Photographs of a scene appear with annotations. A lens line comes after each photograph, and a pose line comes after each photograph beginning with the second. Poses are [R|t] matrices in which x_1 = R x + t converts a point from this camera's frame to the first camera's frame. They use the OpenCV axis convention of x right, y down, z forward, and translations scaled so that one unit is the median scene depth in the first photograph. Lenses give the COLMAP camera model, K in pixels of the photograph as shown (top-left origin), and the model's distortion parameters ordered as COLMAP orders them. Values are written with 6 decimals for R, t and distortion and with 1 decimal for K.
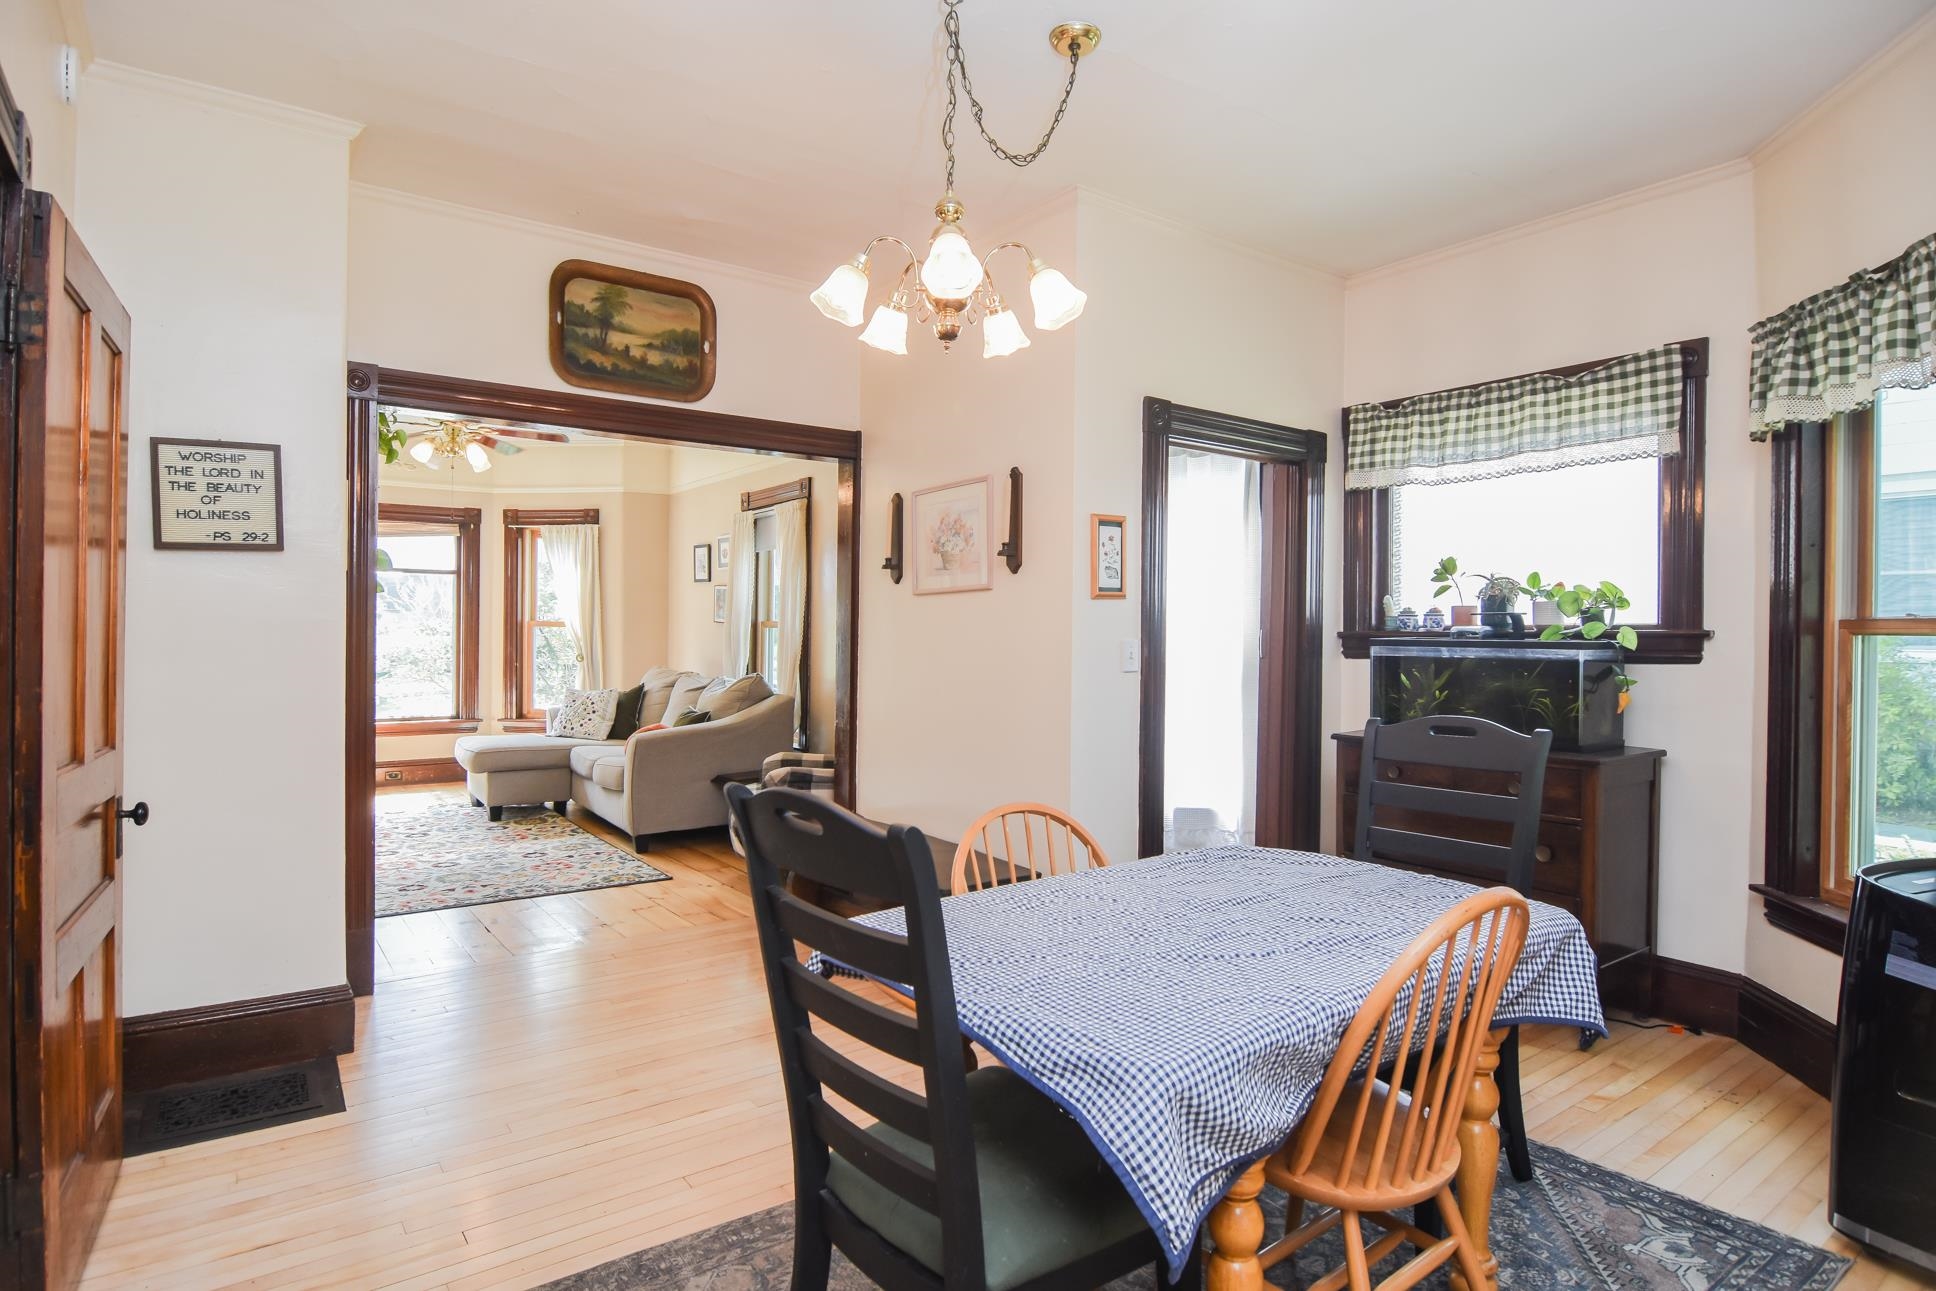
lens RADIAL K [[1032.0, 0, 976.2], [0, 1032.0, 649.1], [0, 0, 1]] dist [-0.010868, -0.007030]
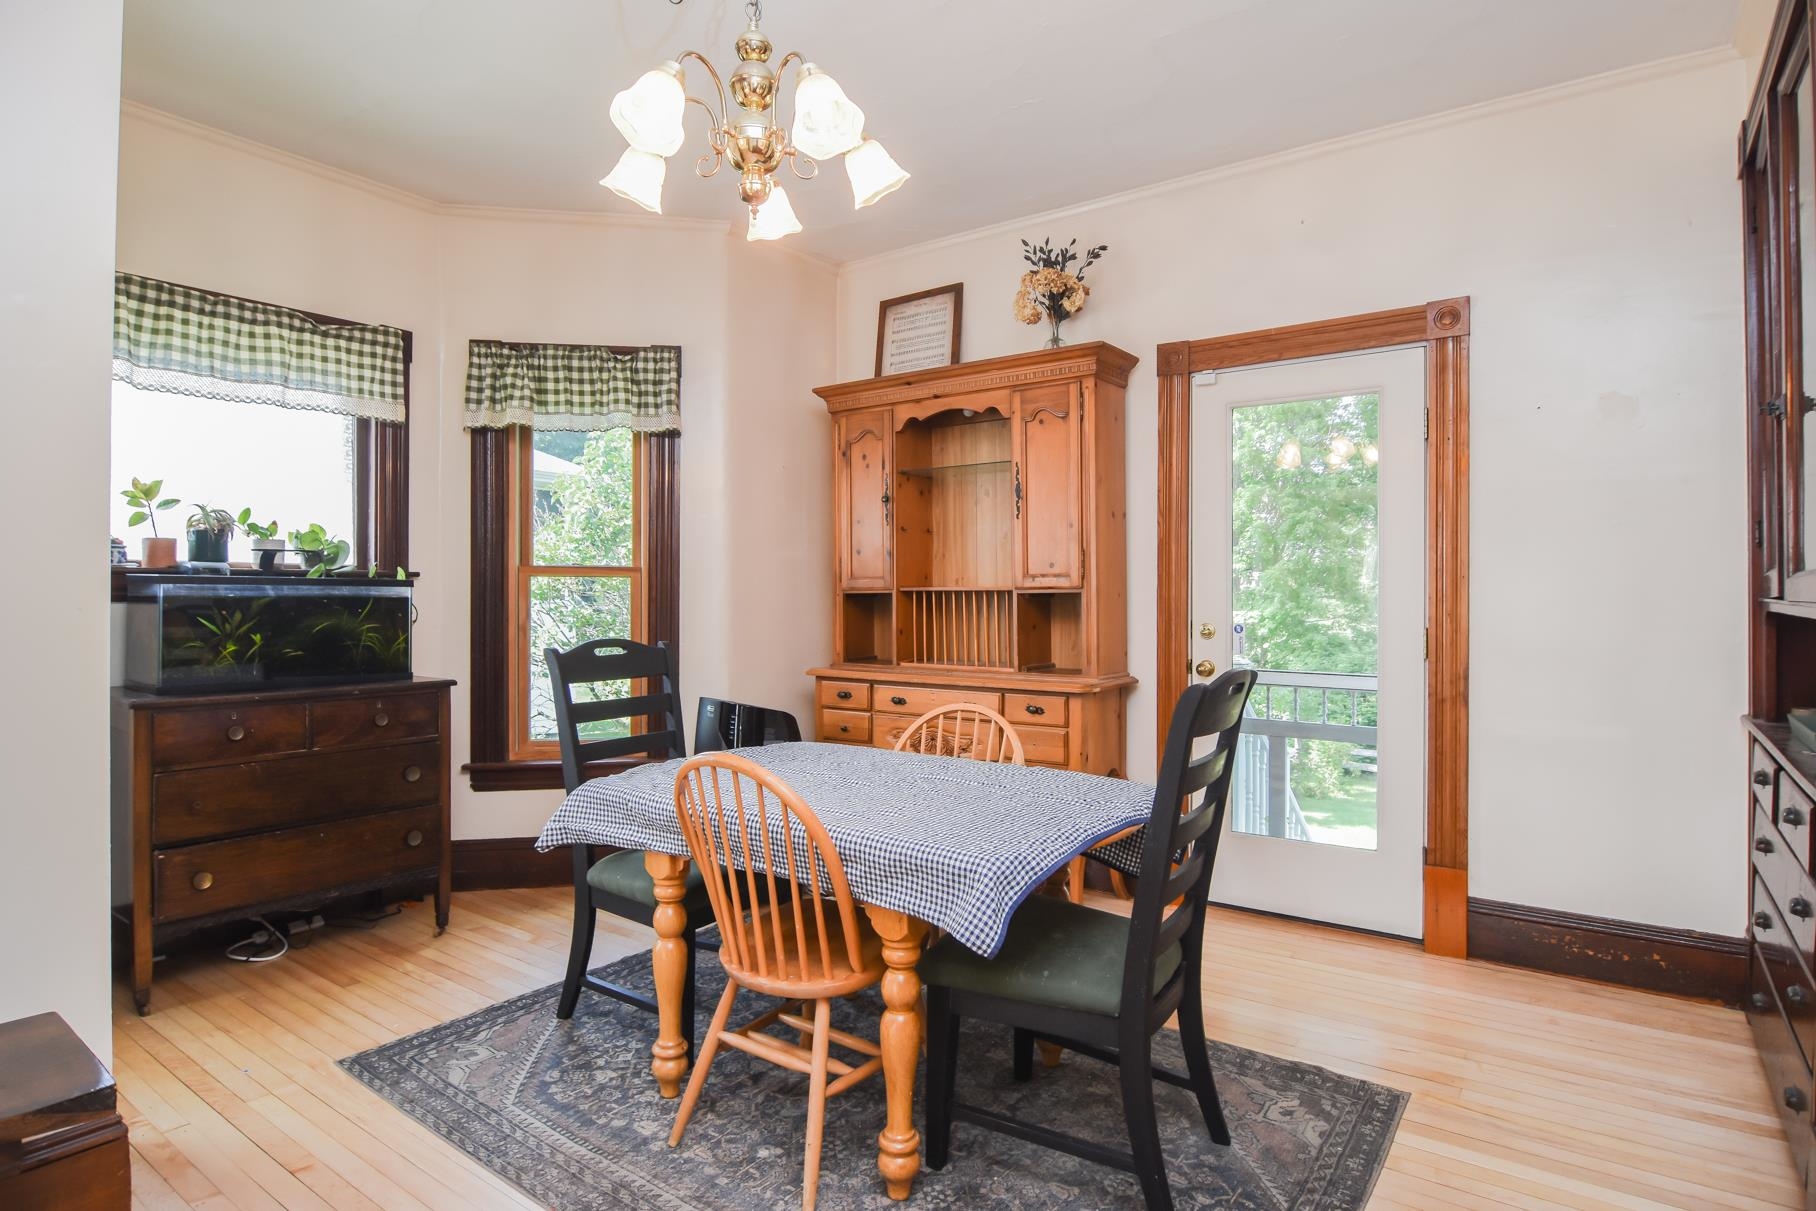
lens RADIAL K [[968.0, 0, 915.3], [0, 968.0, 593.7], [0, 0, 1]] dist [-0.010868, -0.007030]
pose [[-0.311550, -0.005831, 0.950212, -0.541876], [0.006085, 0.999948, 0.008132, 0.002216], [-0.950210, 0.008316, -0.311498, 0.747745]]
